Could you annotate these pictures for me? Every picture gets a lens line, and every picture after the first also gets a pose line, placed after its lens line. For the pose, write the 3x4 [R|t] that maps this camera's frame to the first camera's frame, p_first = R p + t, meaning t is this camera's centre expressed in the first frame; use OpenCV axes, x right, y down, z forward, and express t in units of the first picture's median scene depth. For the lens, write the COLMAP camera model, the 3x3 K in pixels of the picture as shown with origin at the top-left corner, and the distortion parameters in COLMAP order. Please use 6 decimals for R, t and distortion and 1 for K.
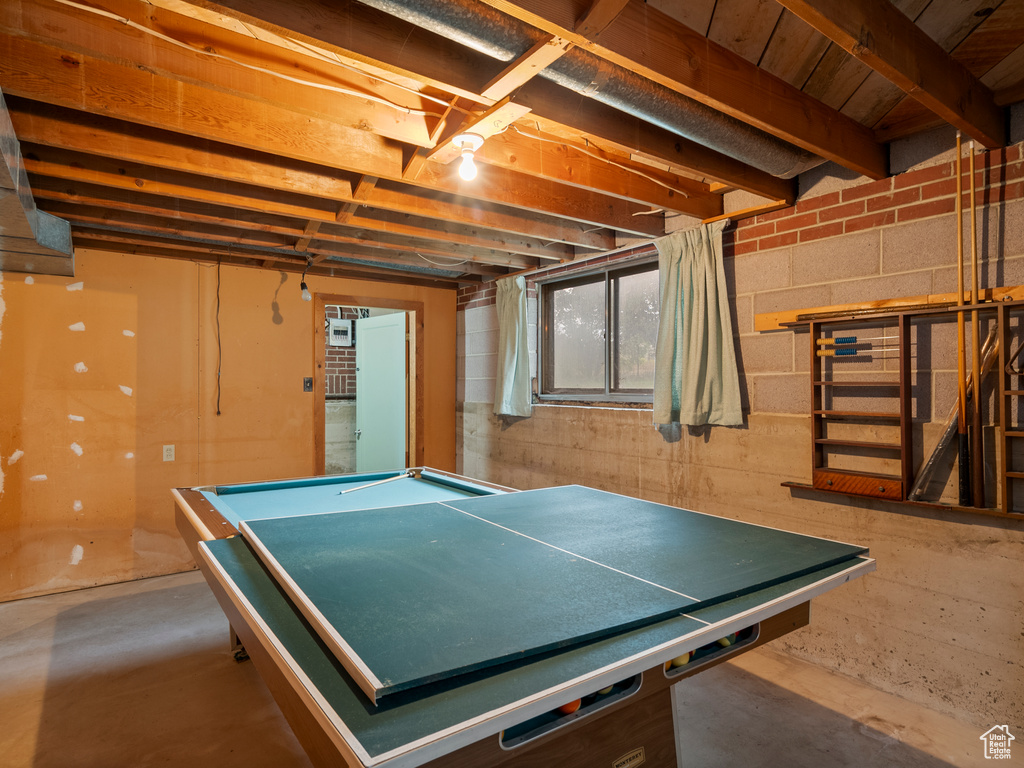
lens RADIAL K [[589.2, 0, 510.9], [0, 589.2, 382.6], [0, 0, 1]] dist [0.004447, 0.000646]
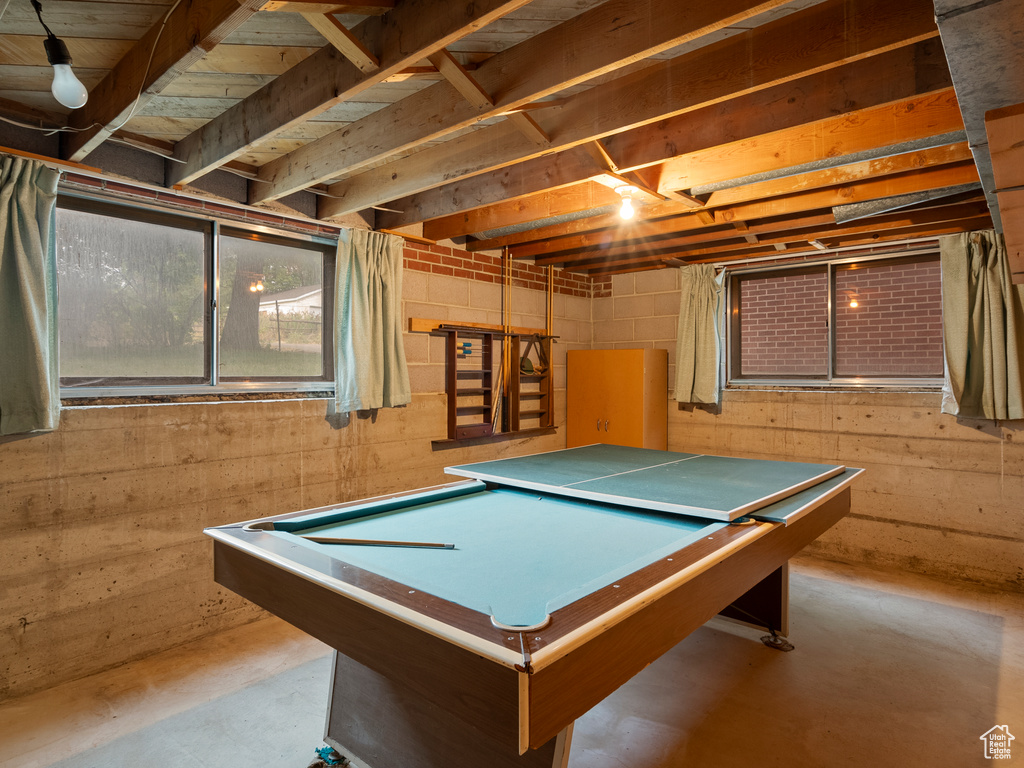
lens RADIAL K [[589.2, 0, 510.7], [0, 589.2, 379.3], [0, 0, 1]] dist [0.004447, 0.000646]
pose [[-0.226475, 0.000909, 0.974017, -0.821269], [0.007211, 0.999974, 0.000744, 0.018835], [-0.973990, 0.007192, -0.226476, 0.991482]]
